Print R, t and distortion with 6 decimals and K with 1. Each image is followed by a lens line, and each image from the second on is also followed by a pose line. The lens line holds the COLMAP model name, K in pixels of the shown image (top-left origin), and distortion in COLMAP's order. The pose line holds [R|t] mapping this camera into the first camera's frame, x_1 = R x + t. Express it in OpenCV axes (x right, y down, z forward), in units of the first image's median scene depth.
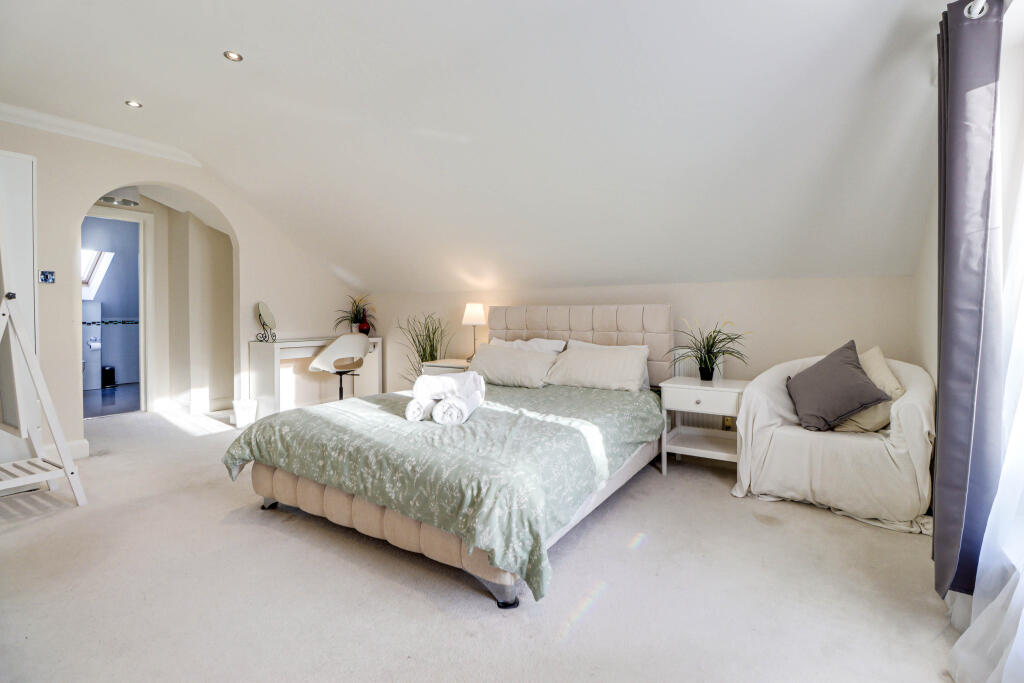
lens RADIAL K [[476.3, 0, 512.7], [0, 476.3, 325.3], [0, 0, 1]] dist [-0.003299, -0.000351]
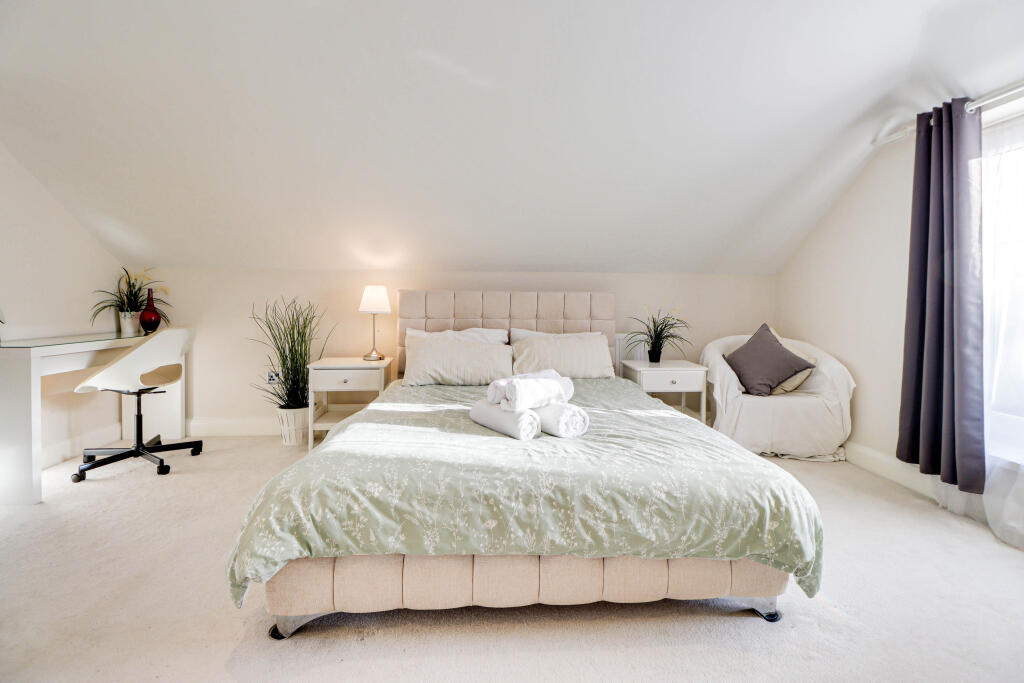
lens RADIAL K [[486.7, 0, 512.5], [0, 486.7, 304.1], [0, 0, 1]] dist [-0.003677, -0.000584]
pose [[0.798161, 0.003870, 0.602432, -0.681334], [0.004166, 0.999920, -0.011942, -0.008776], [-0.602430, 0.012041, 0.798081, 0.375864]]
